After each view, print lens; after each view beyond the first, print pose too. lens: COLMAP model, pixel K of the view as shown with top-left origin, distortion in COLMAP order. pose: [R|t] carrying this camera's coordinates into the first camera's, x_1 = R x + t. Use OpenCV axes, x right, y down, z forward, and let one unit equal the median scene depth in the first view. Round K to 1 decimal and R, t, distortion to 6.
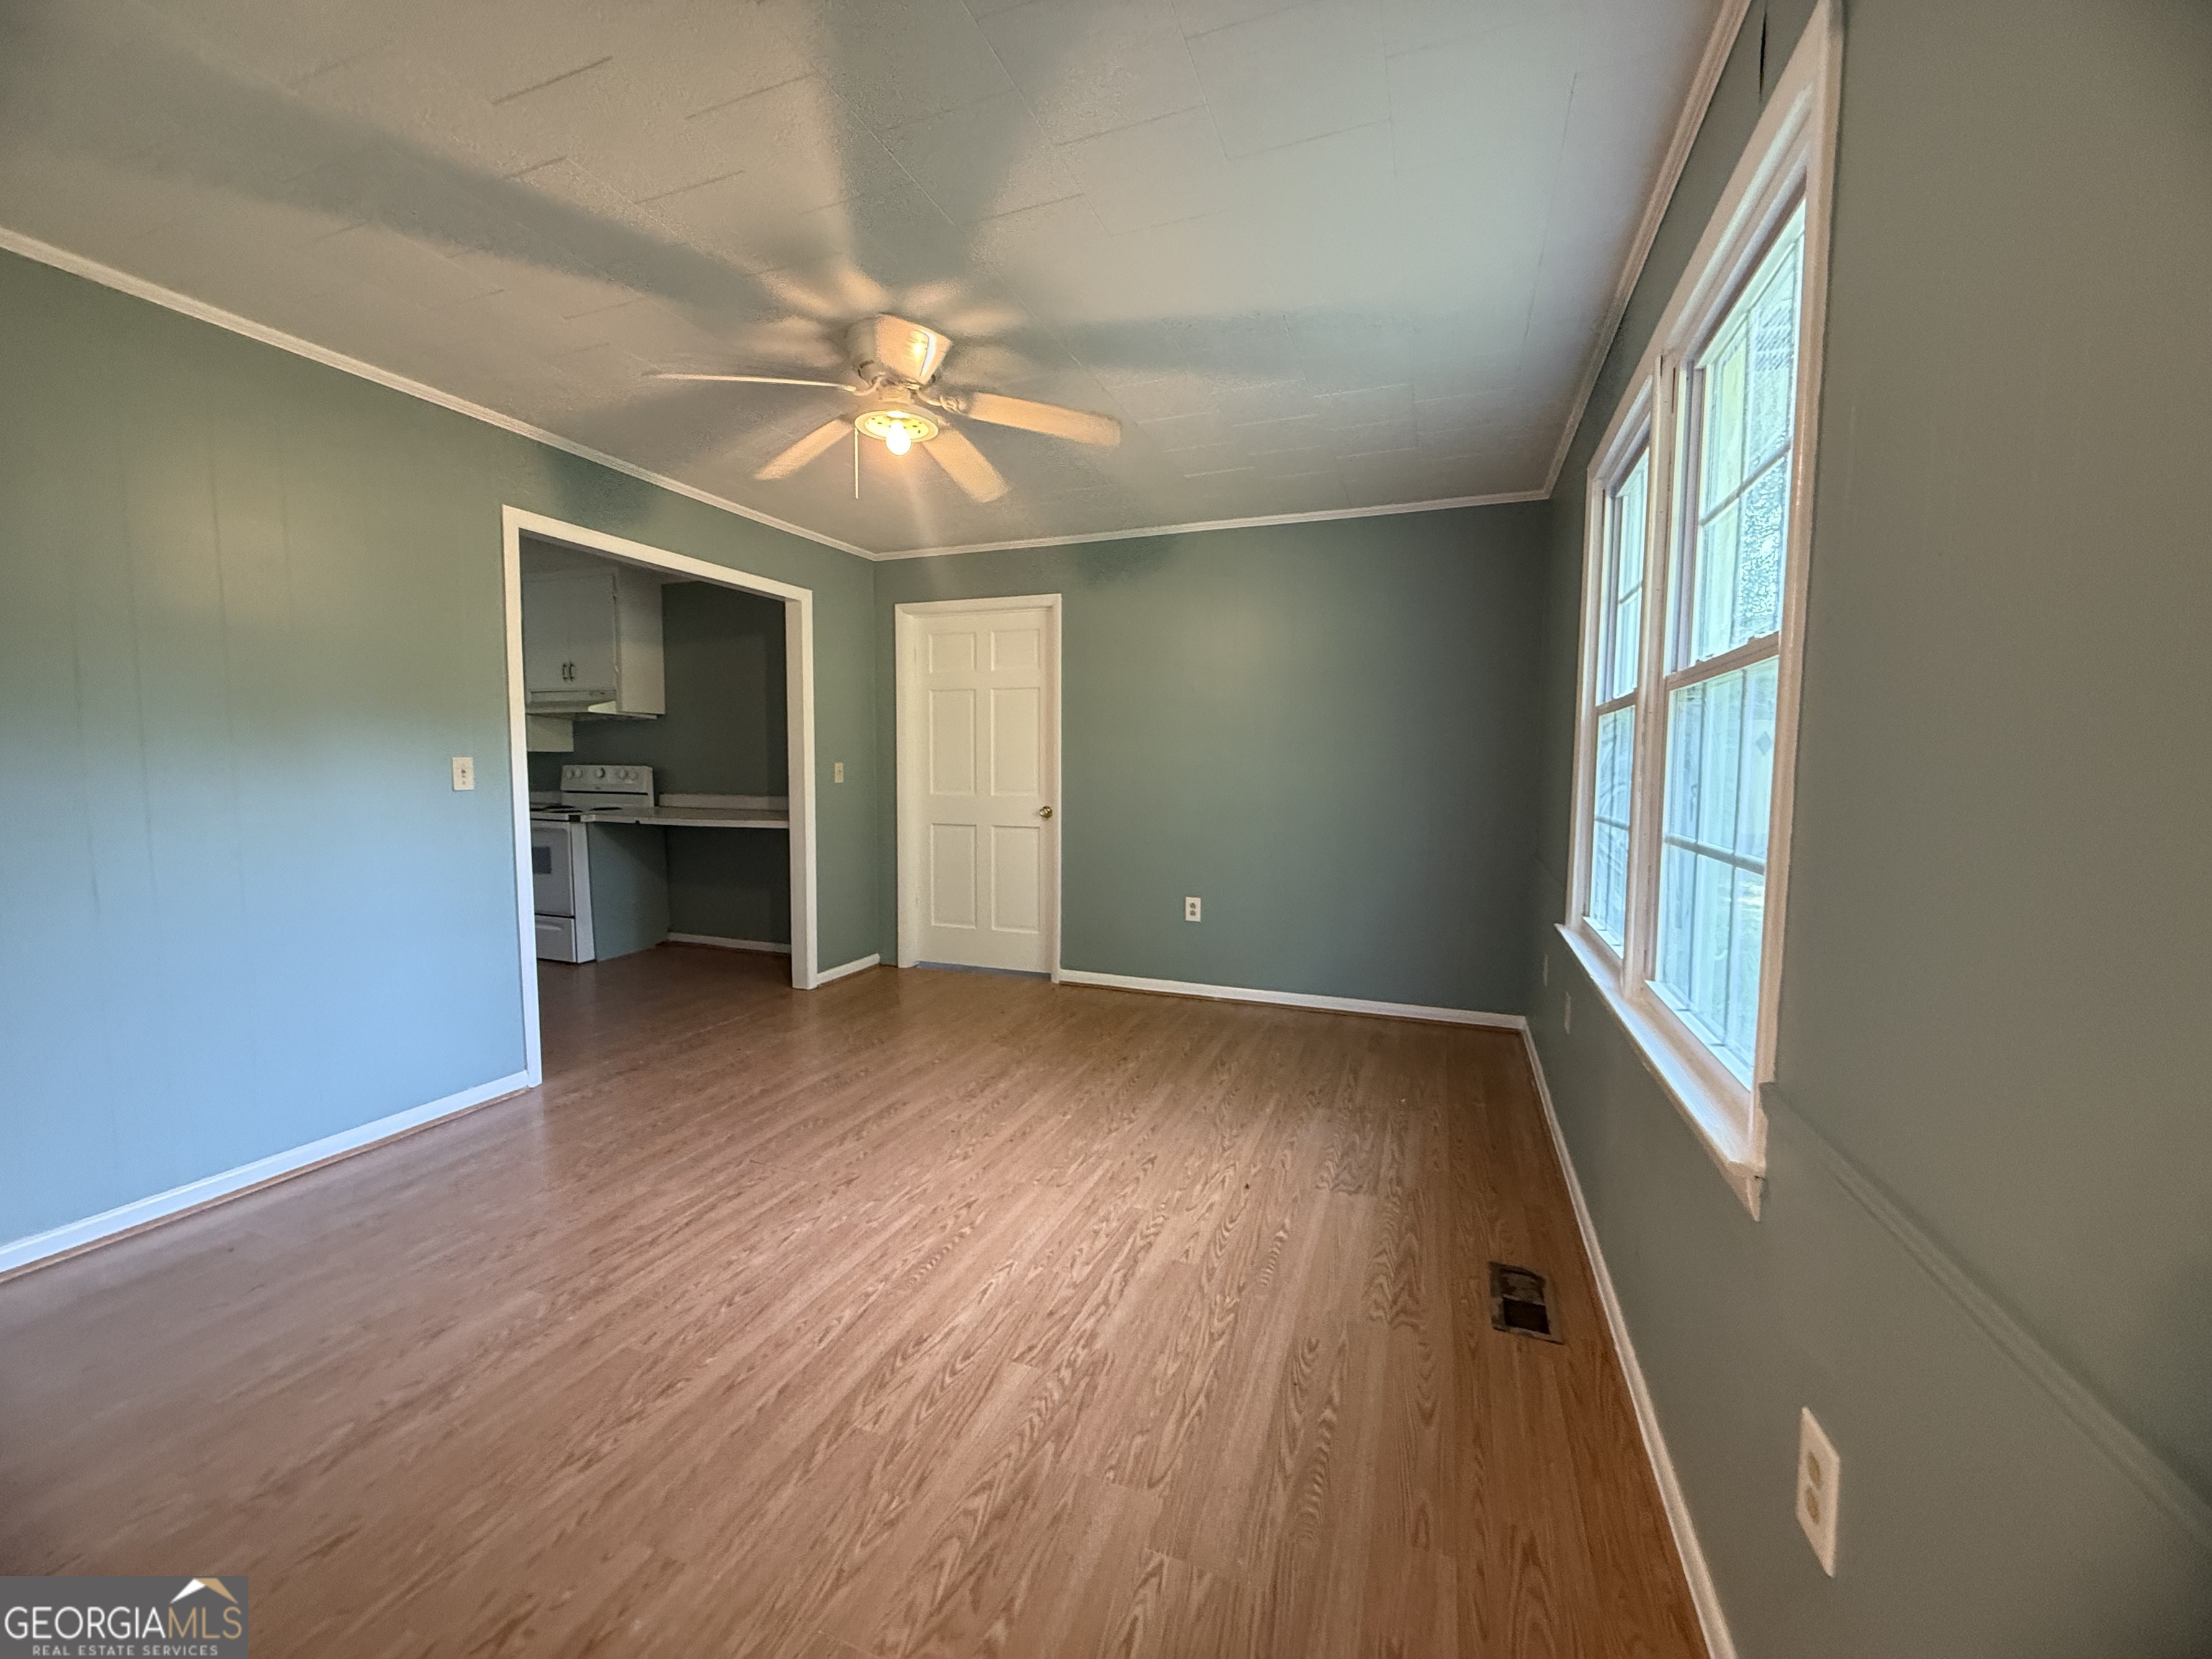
lens RADIAL K [[868.6, 0, 1098.0], [0, 868.6, 834.0], [0, 0, 1]] dist [-0.000585, 0.000013]
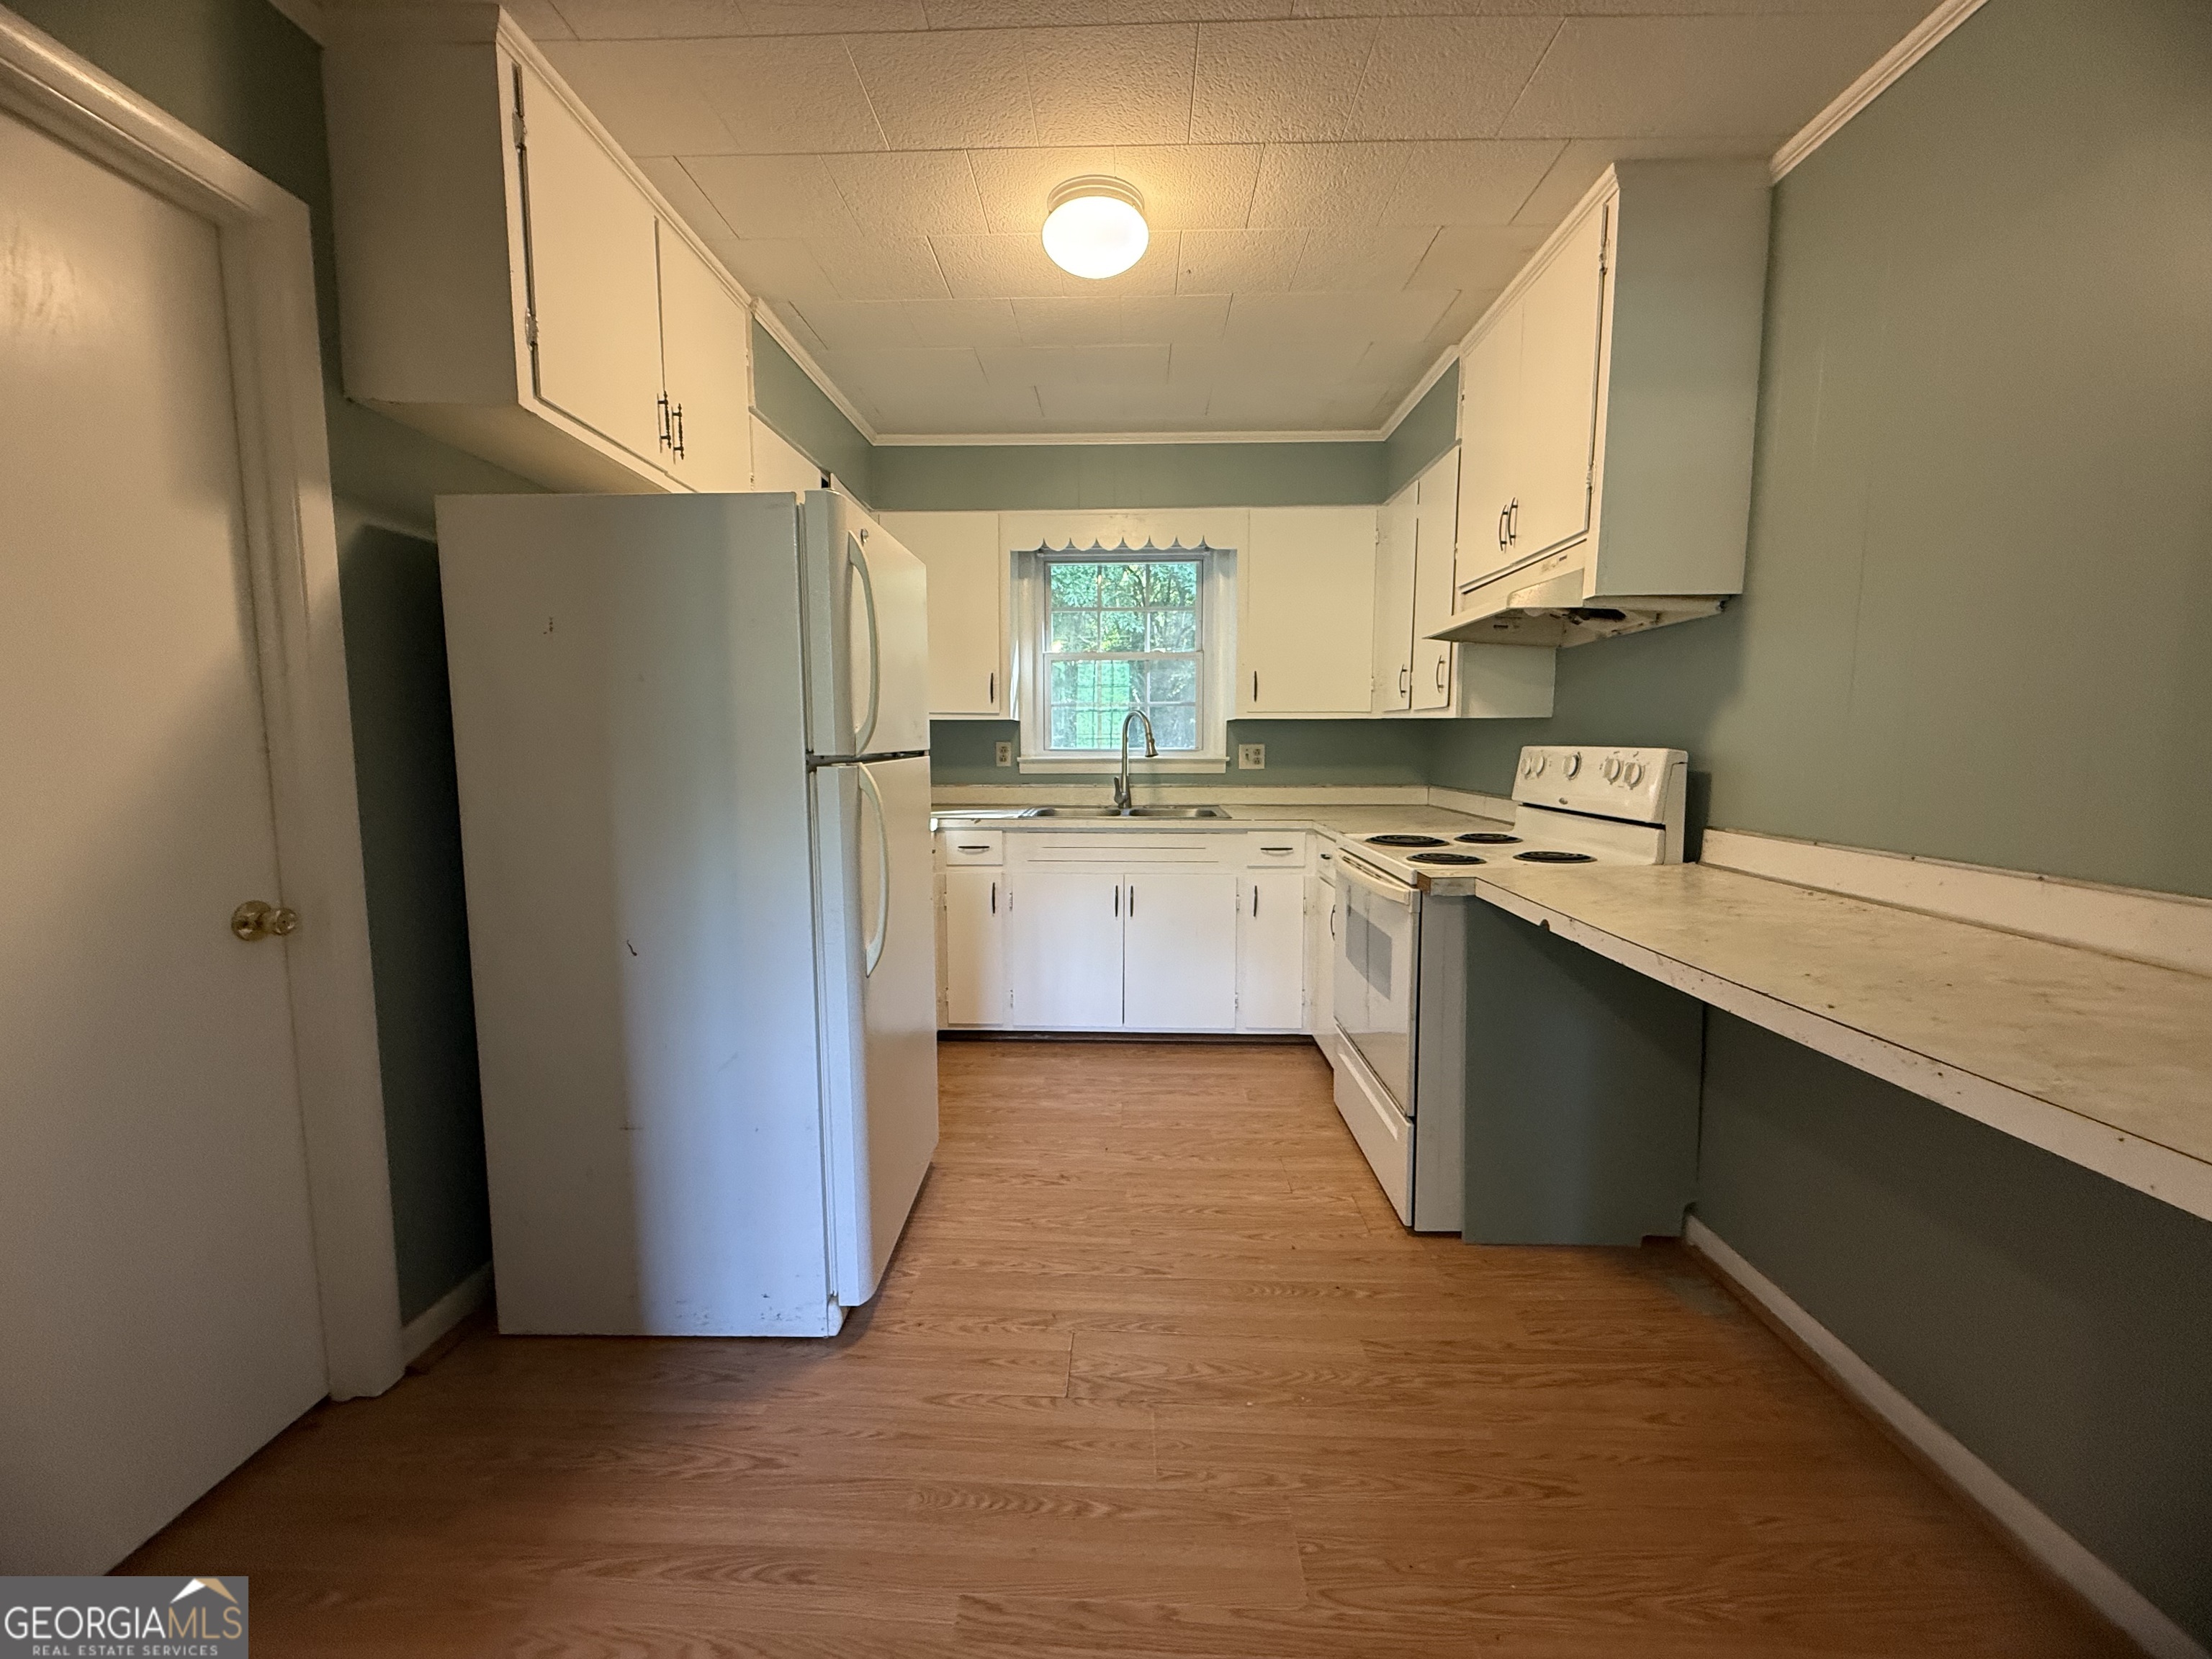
lens RADIAL K [[868.6, 0, 1098.0], [0, 868.6, 834.0], [0, 0, 1]] dist [-0.000585, 0.000013]
pose [[0.334881, 0.099870, -0.936953, -0.260224], [-0.073615, 0.994101, 0.079650, -0.055257], [0.939380, 0.042300, 0.340257, 0.663567]]
